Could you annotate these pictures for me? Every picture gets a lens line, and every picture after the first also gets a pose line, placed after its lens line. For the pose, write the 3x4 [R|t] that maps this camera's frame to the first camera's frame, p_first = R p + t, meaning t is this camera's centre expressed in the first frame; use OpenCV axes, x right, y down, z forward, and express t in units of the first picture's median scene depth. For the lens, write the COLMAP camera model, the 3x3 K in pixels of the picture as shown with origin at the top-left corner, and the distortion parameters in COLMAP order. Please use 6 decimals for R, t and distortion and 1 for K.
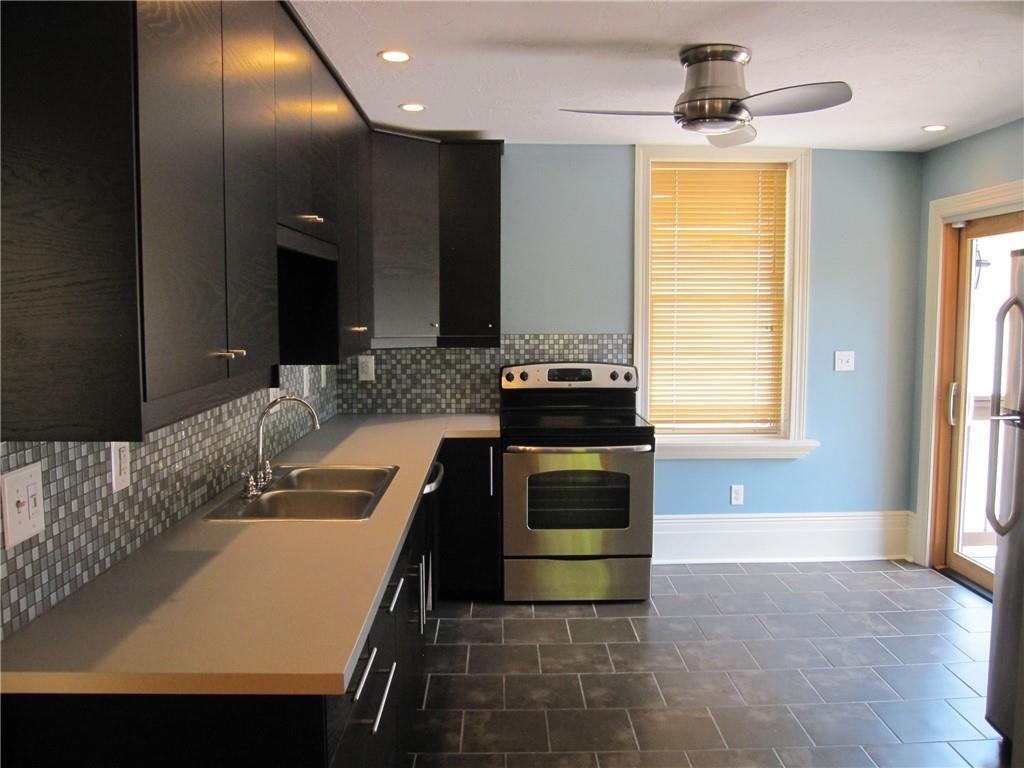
lens RADIAL K [[846.3, 0, 514.3], [0, 846.3, 385.4], [0, 0, 1]] dist [-0.072958, 0.038265]
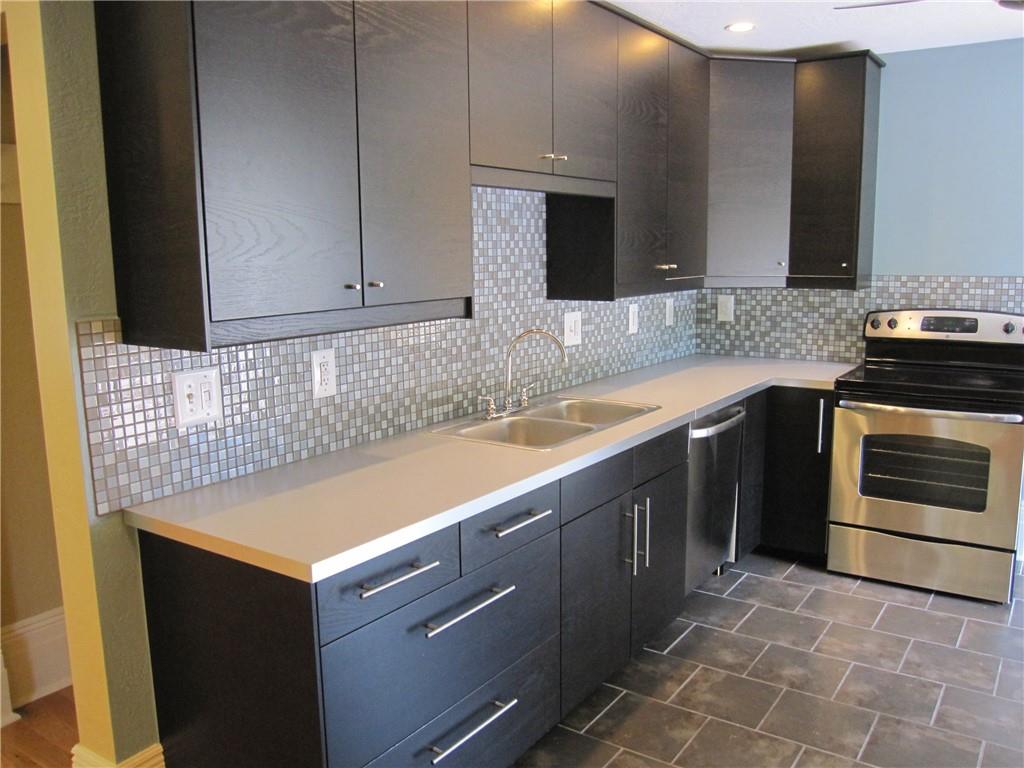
lens RADIAL K [[846.3, 0, 511.8], [0, 846.3, 386.7], [0, 0, 1]] dist [-0.072958, 0.038265]
pose [[0.811455, 0.085039, -0.578195, 0.200361], [-0.043094, 0.995370, 0.085917, -0.003259], [0.582824, -0.044801, 0.811363, 0.071386]]
